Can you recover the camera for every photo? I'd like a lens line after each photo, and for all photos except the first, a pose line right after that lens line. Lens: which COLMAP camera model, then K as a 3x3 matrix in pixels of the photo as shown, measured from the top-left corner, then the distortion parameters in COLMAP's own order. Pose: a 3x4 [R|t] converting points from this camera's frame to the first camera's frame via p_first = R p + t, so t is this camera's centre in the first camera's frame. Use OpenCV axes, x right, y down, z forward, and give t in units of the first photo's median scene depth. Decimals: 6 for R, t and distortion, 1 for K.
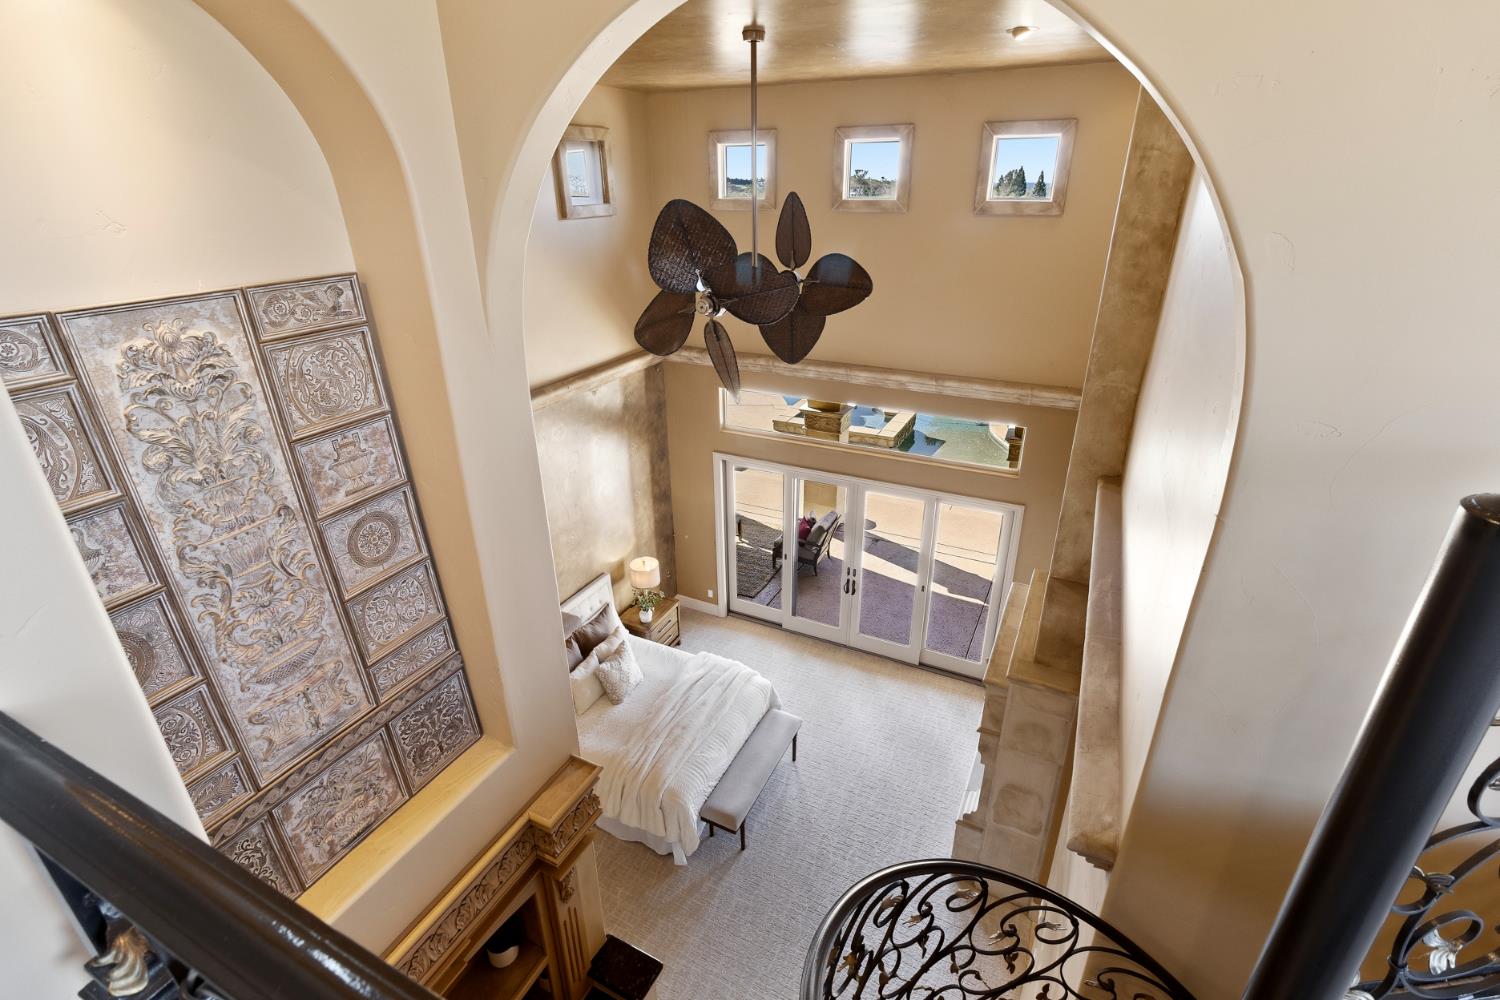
lens RADIAL K [[706.9, 0, 744.5], [0, 706.9, 468.8], [0, 0, 1]] dist [0.004721, -0.000327]
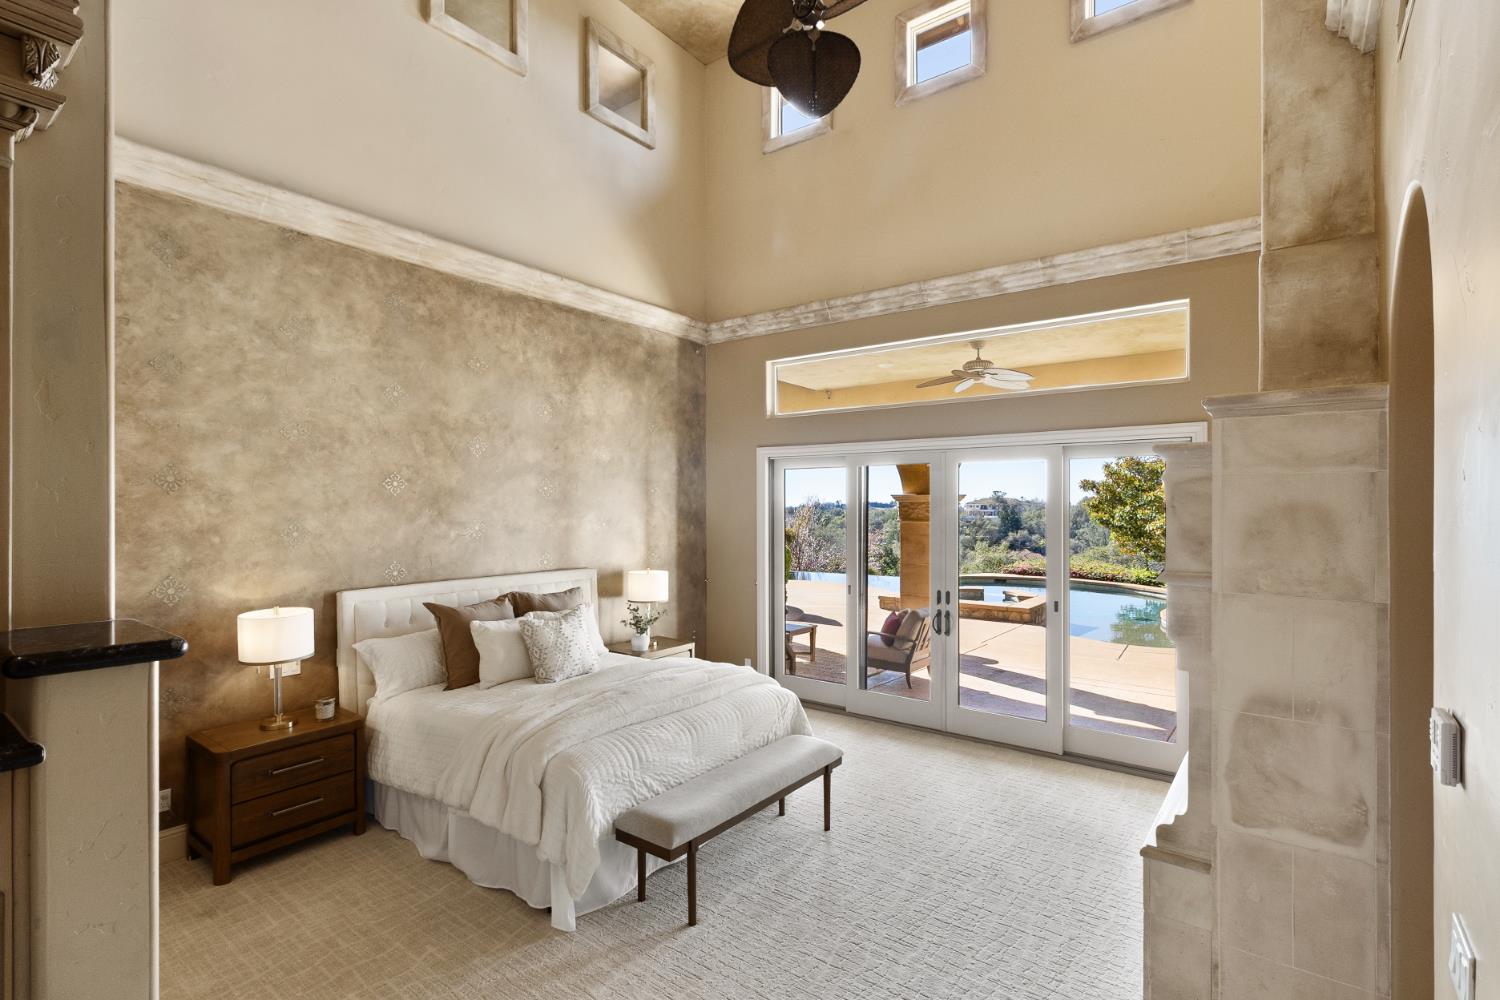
lens RADIAL K [[706.9, 0, 750.9], [0, 706.9, 505.7], [0, 0, 1]] dist [0.004721, -0.000327]
pose [[0.981900, 0.010043, -0.189133, 0.120805], [-0.084195, 0.917645, -0.388380, 0.421614], [0.169657, 0.397275, 0.901881, 0.405717]]
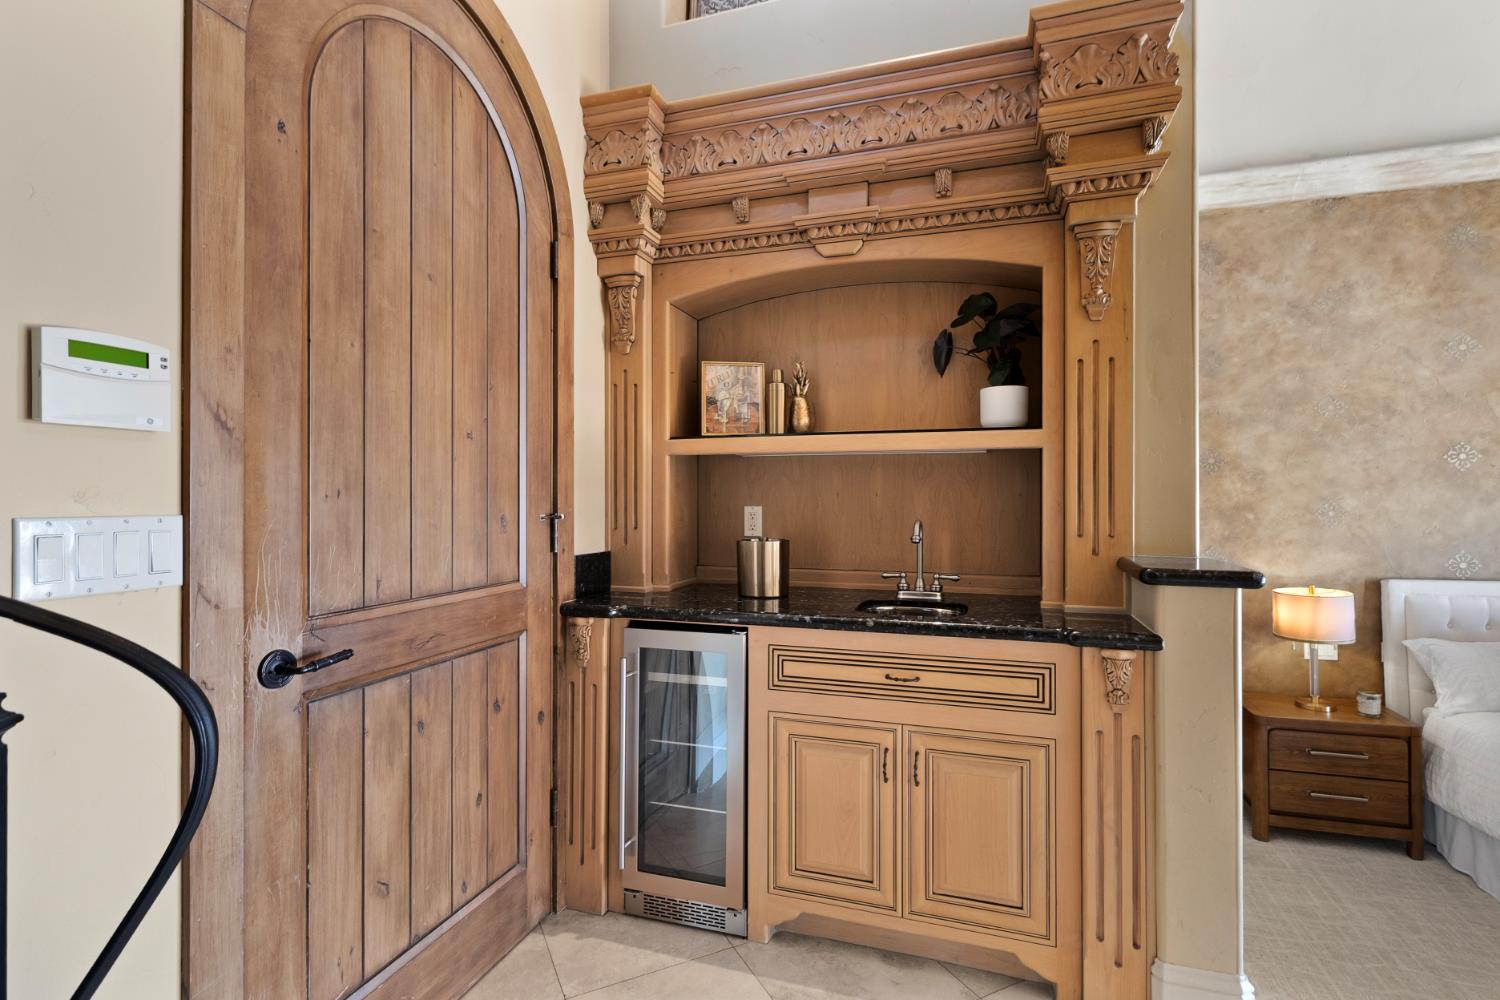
lens RADIAL K [[706.9, 0, 750.6], [0, 706.9, 499.2], [0, 0, 1]] dist [0.004721, -0.000327]
pose [[0.143097, 0.005609, -0.989693, 0.129630], [-0.395810, 0.916857, -0.052033, 0.445692], [0.907115, 0.399176, 0.133419, 0.384644]]
